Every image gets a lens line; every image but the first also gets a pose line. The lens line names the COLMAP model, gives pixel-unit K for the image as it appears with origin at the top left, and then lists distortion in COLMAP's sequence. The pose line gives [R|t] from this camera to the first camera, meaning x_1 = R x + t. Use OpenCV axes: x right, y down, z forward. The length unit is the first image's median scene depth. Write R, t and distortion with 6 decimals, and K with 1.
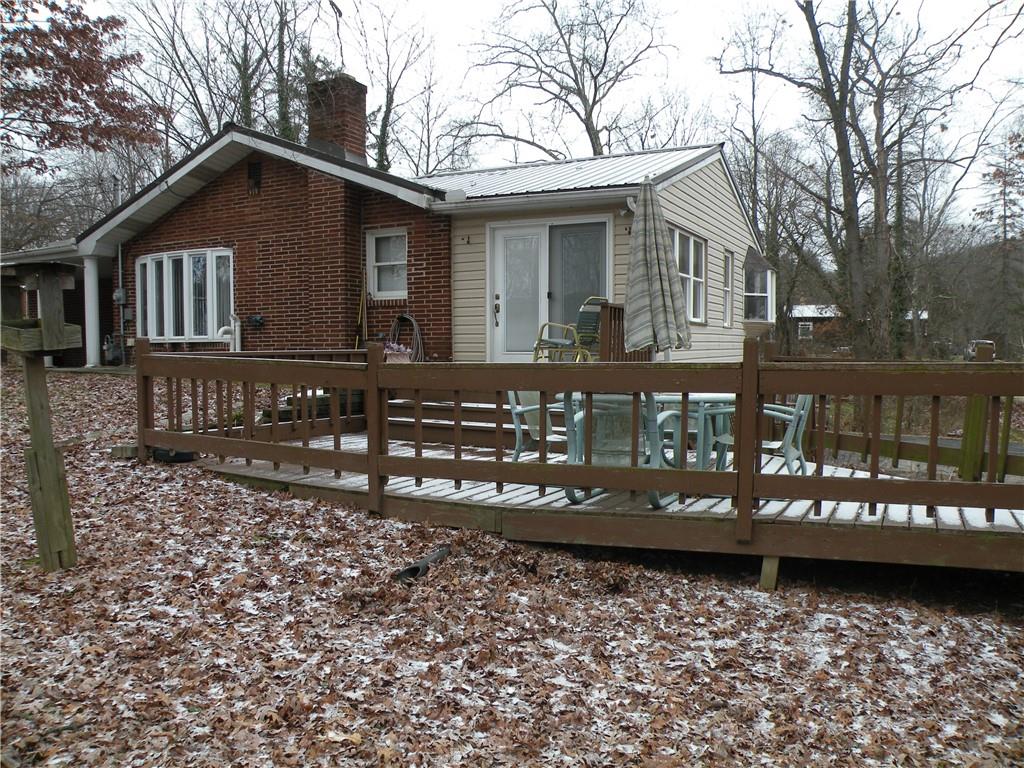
lens RADIAL K [[820.5, 0, 514.3], [0, 820.5, 386.4], [0, 0, 1]] dist [-0.059704, 0.034333]
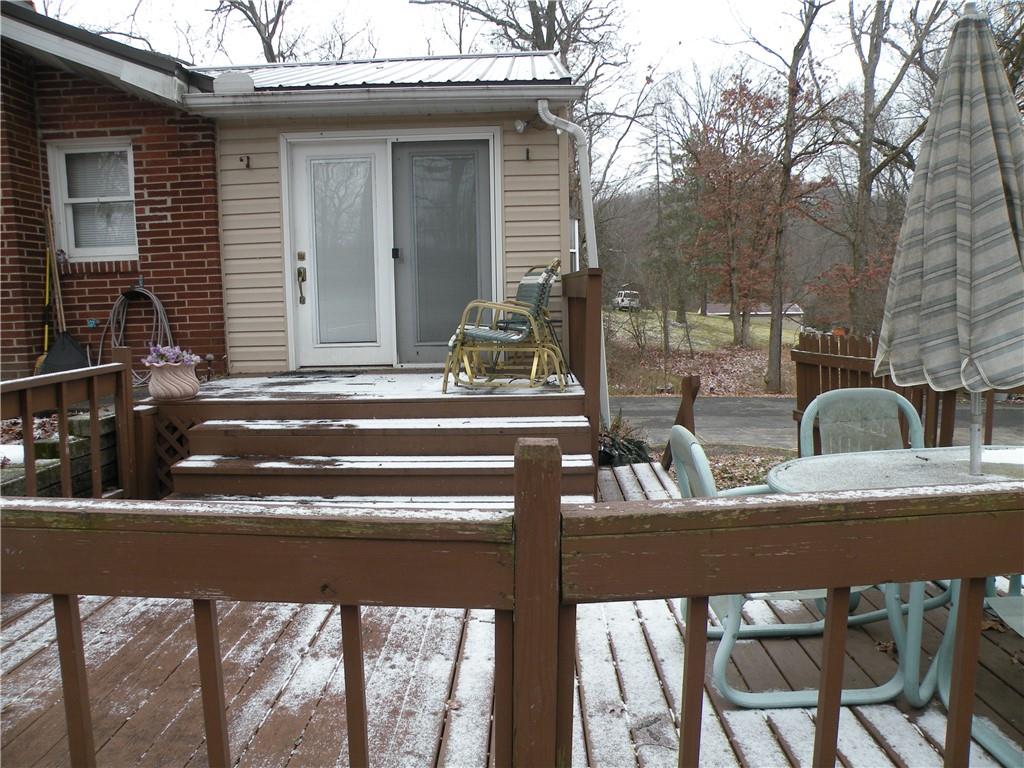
lens RADIAL K [[820.5, 0, 504.8], [0, 820.5, 386.9], [0, 0, 1]] dist [-0.059704, 0.034333]
pose [[0.905986, -0.067124, 0.417952, -0.143535], [0.043906, 0.996923, 0.064933, -0.042587], [-0.421024, -0.040477, 0.906146, 0.359521]]
